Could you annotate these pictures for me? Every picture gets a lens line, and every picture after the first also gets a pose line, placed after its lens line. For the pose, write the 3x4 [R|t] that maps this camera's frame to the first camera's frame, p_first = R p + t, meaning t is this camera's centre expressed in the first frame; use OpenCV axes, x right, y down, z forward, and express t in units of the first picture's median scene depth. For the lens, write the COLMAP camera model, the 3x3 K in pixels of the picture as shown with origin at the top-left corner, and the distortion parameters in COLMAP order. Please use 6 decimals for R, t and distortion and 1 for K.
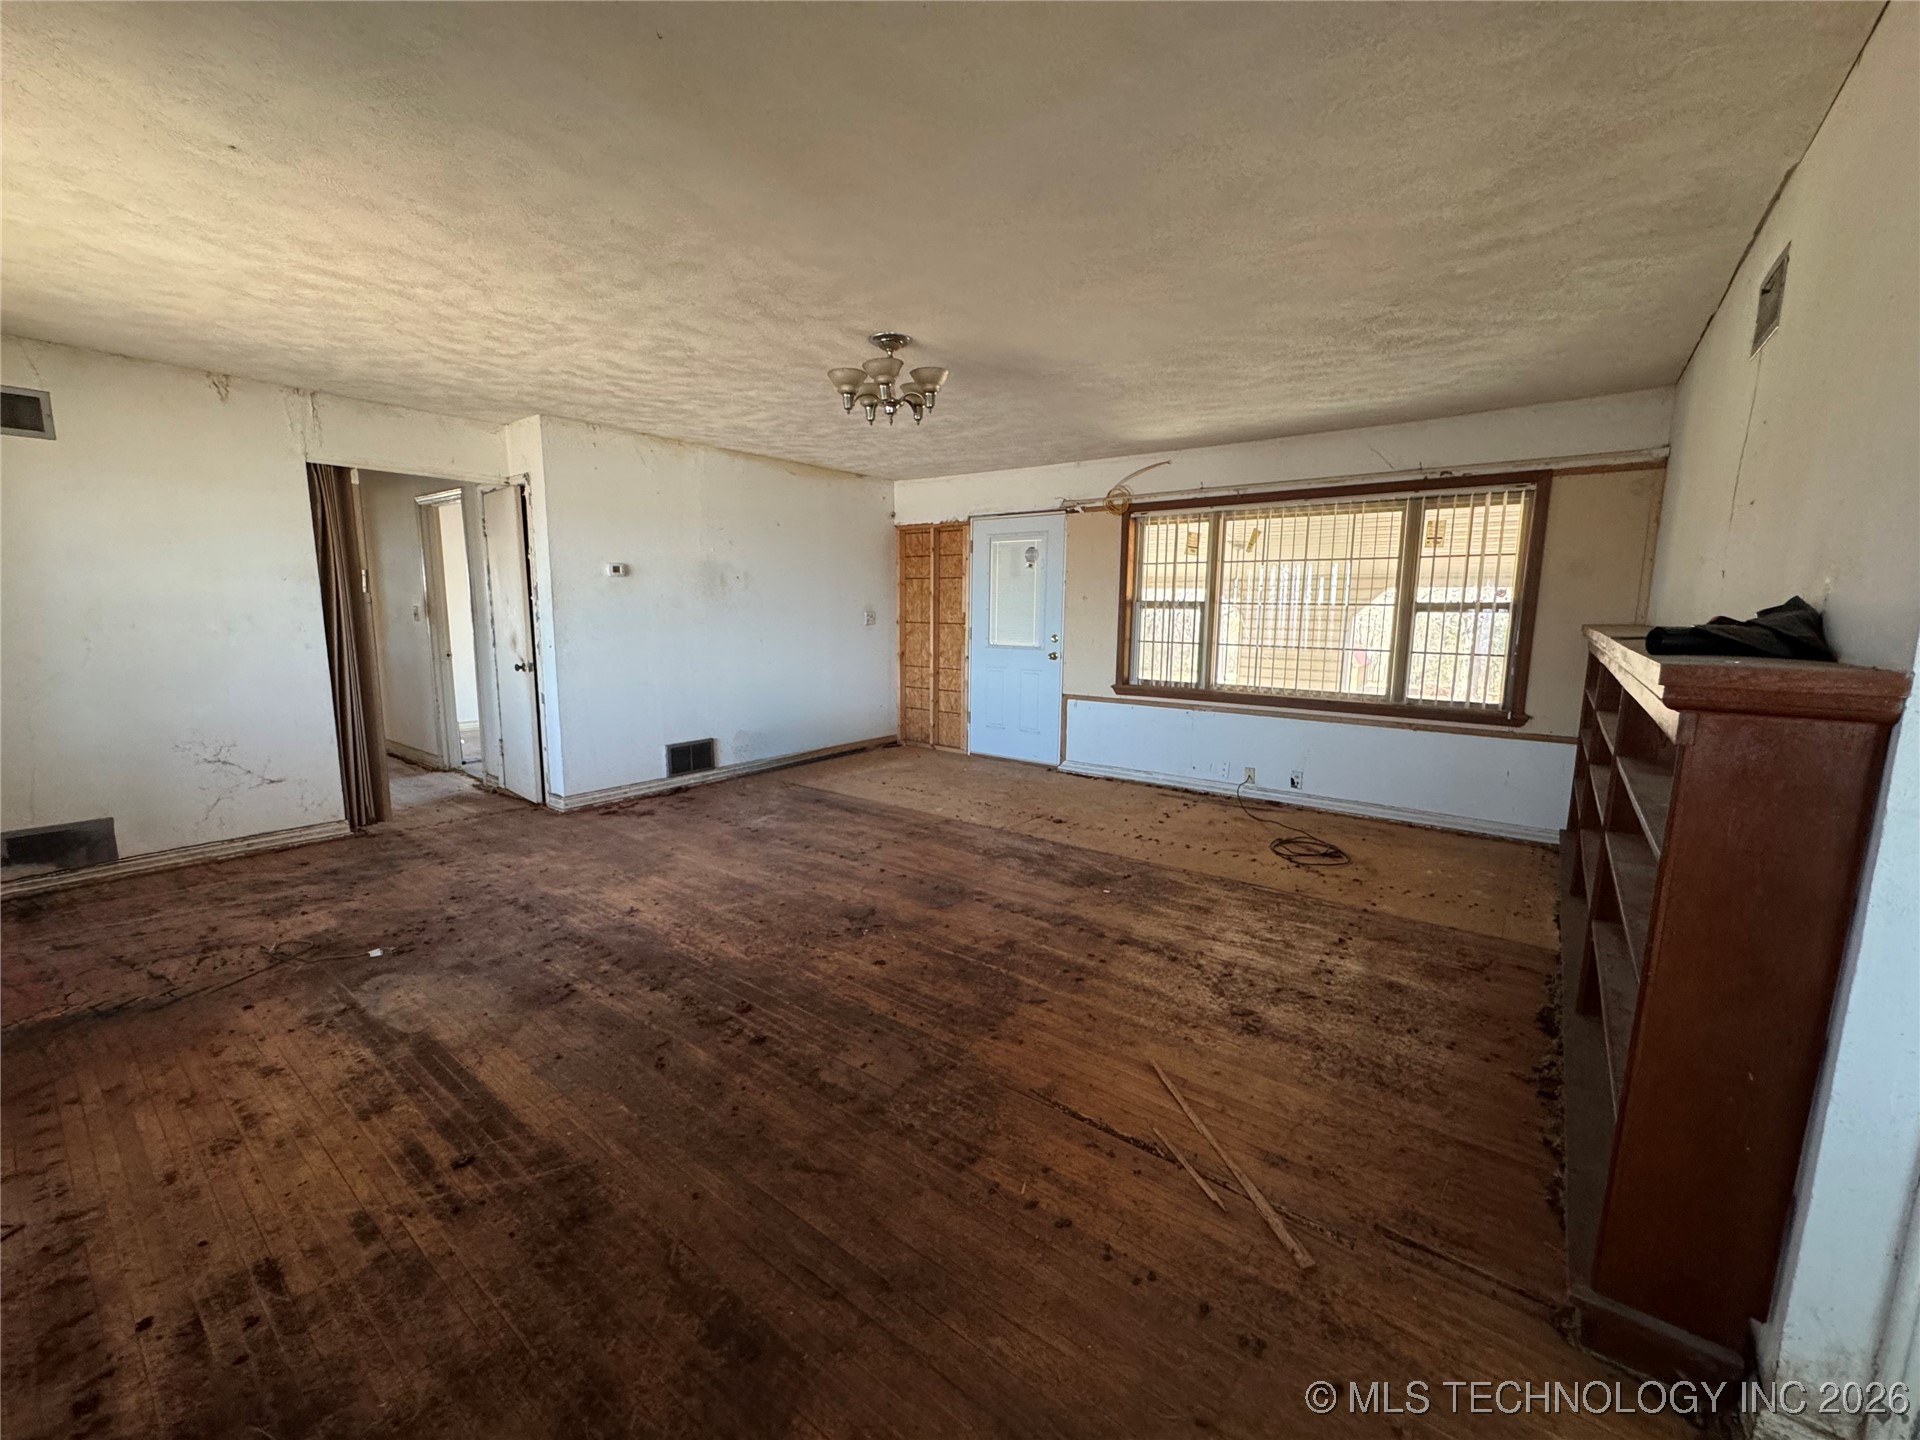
lens RADIAL K [[770.3, 0, 958.4], [0, 770.3, 719.4], [0, 0, 1]] dist [-0.001362, -0.000186]
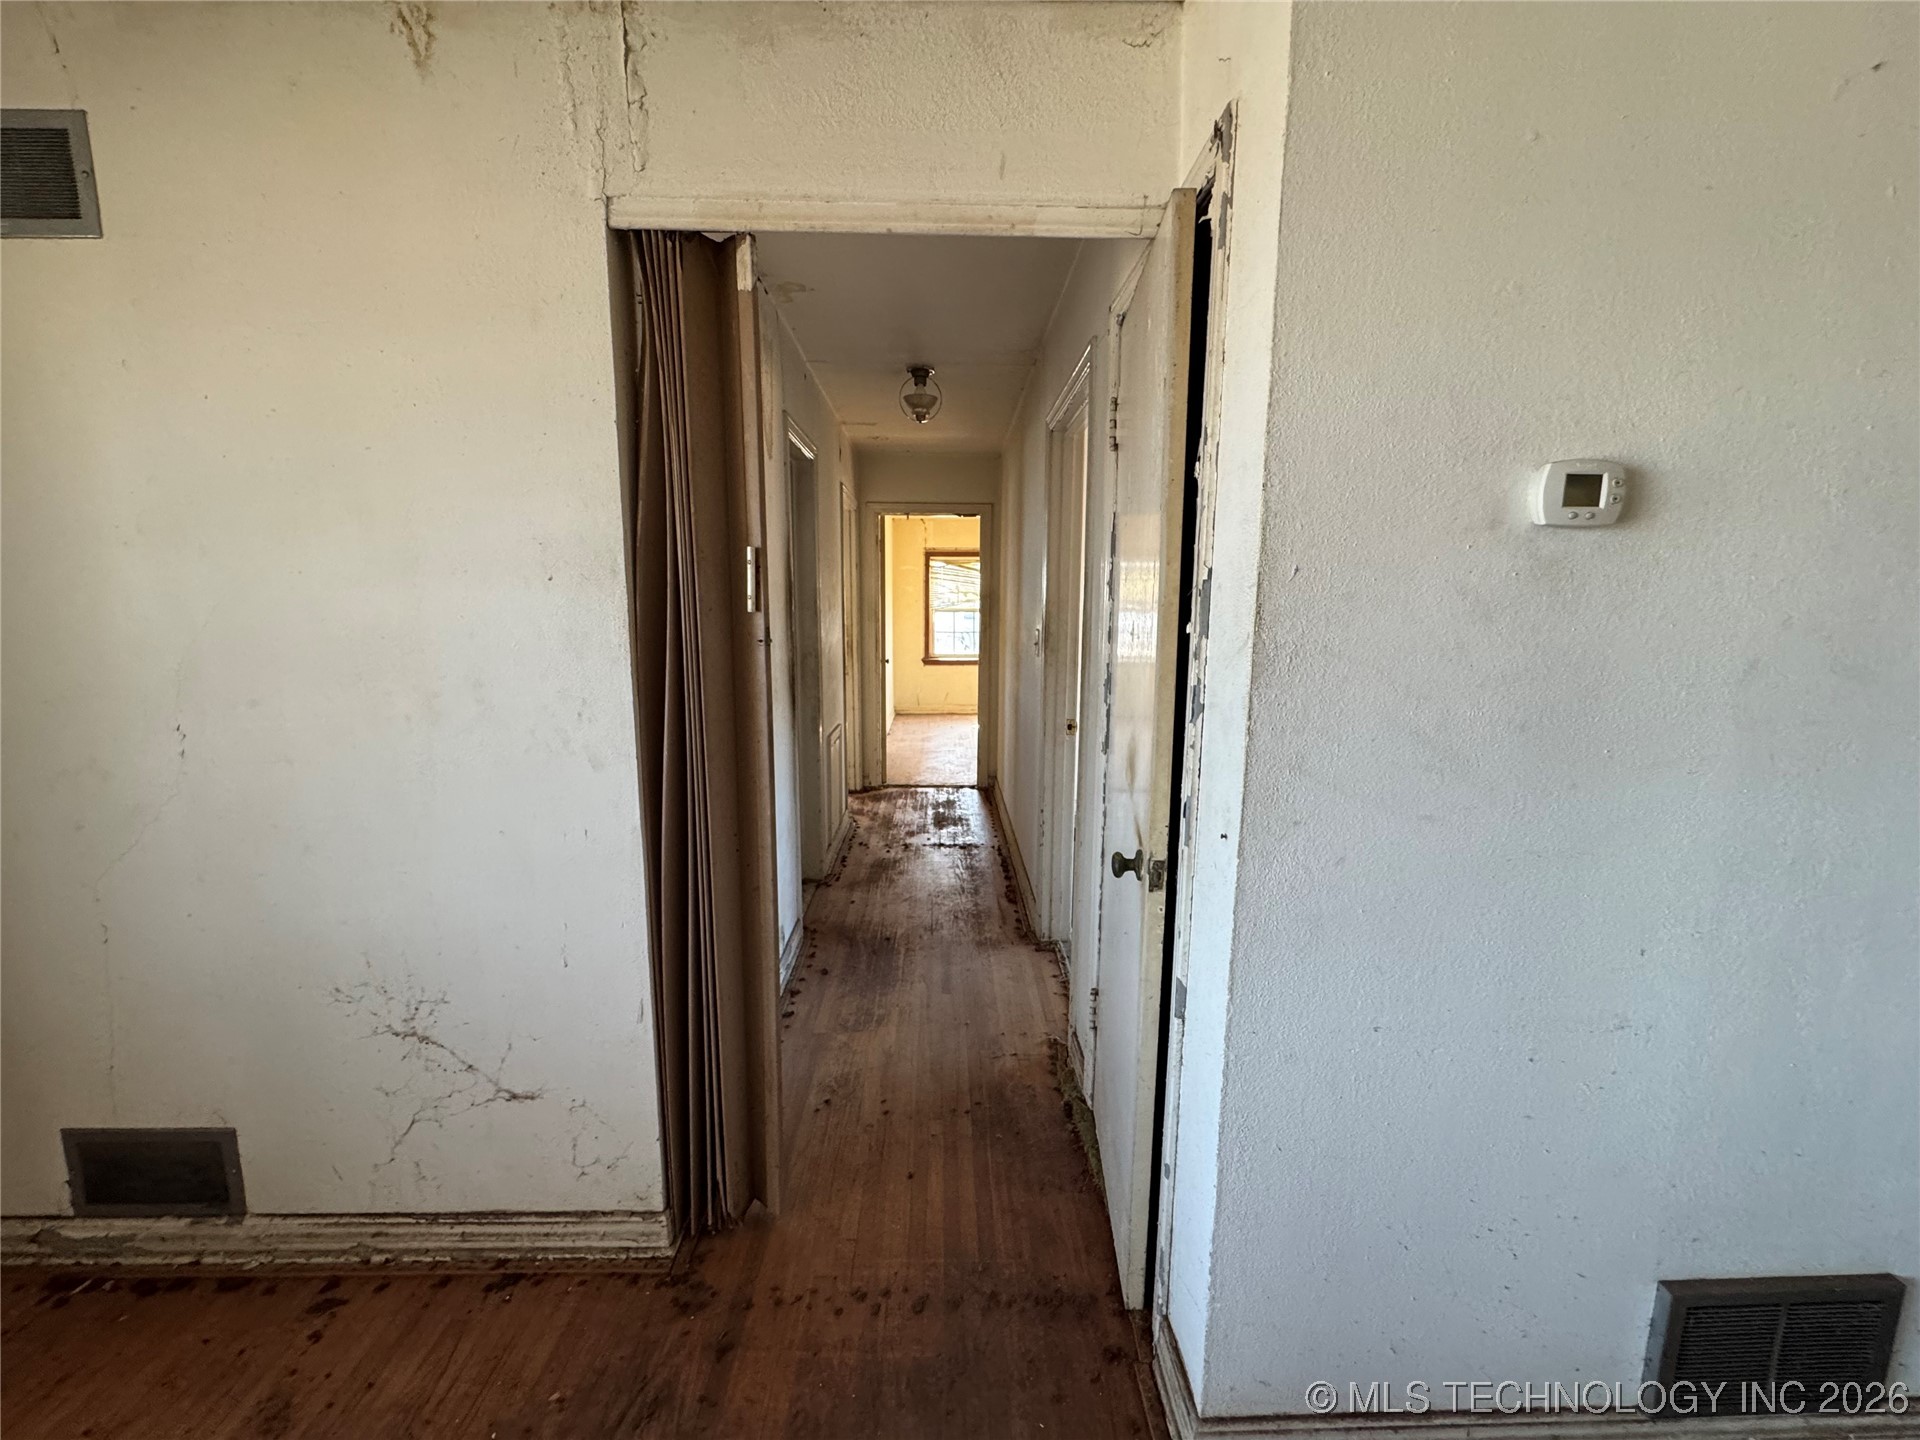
lens RADIAL K [[770.3, 0, 958.4], [0, 770.3, 719.4], [0, 0, 1]] dist [-0.001362, -0.000186]
pose [[0.629070, 0.110120, -0.769509, -0.549638], [-0.113253, 0.992336, 0.049423, -0.181293], [0.769054, 0.056059, 0.636721, 1.069703]]
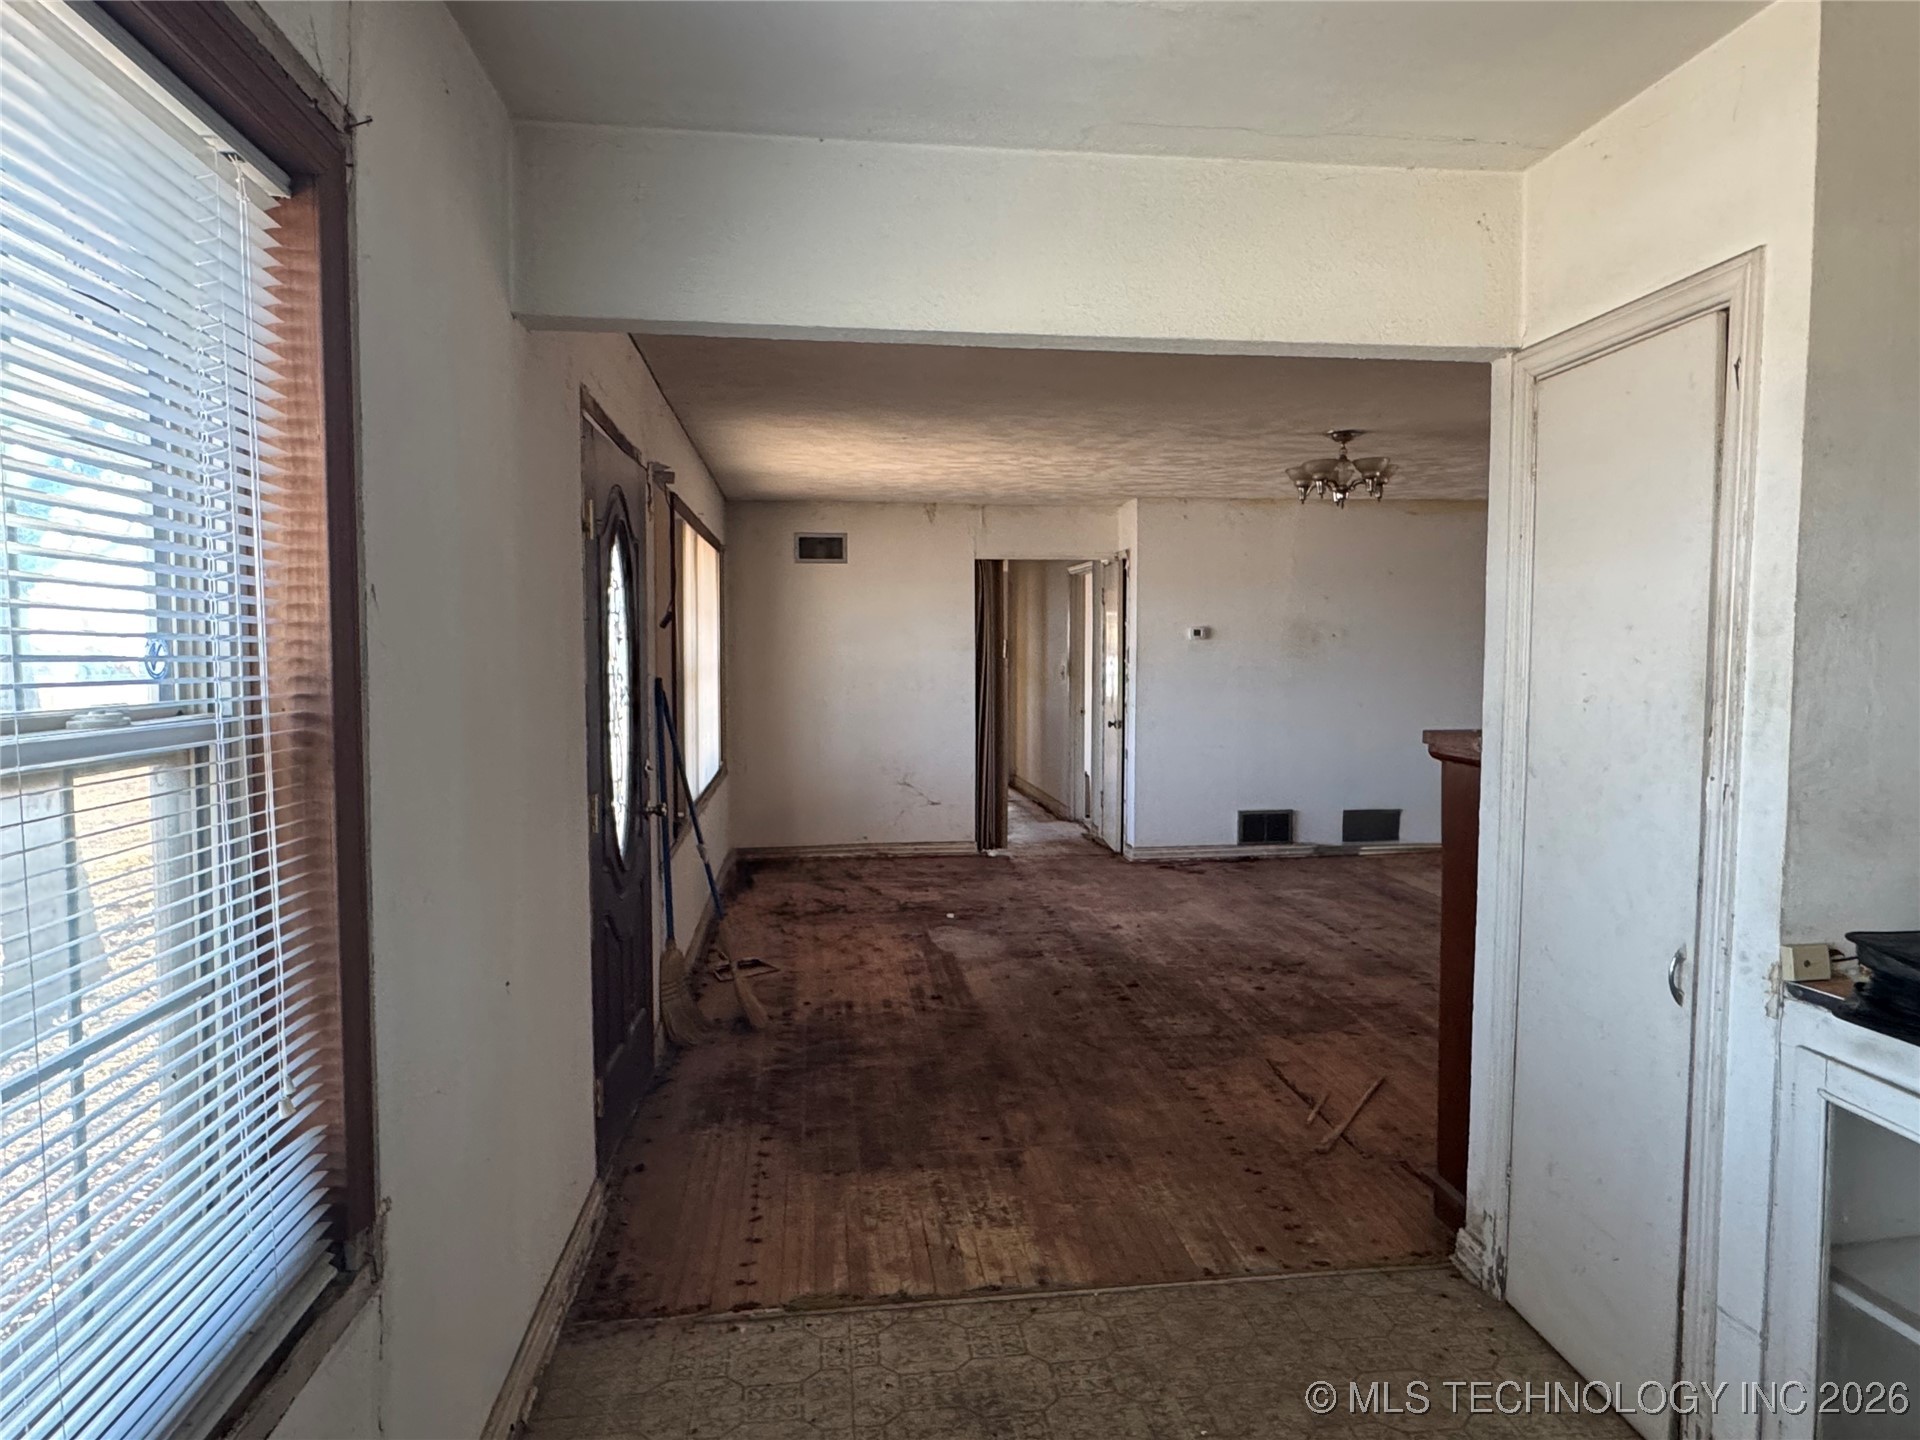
lens RADIAL K [[1204.0, 0, 954.7], [0, 1204.0, 724.5], [0, 0, 1]] dist [-0.000892, -0.000320]
pose [[0.702110, 0.035100, -0.711203, 0.678126], [-0.094428, 0.994553, -0.044136, 0.040294], [0.705780, 0.098146, 0.701599, -0.490534]]
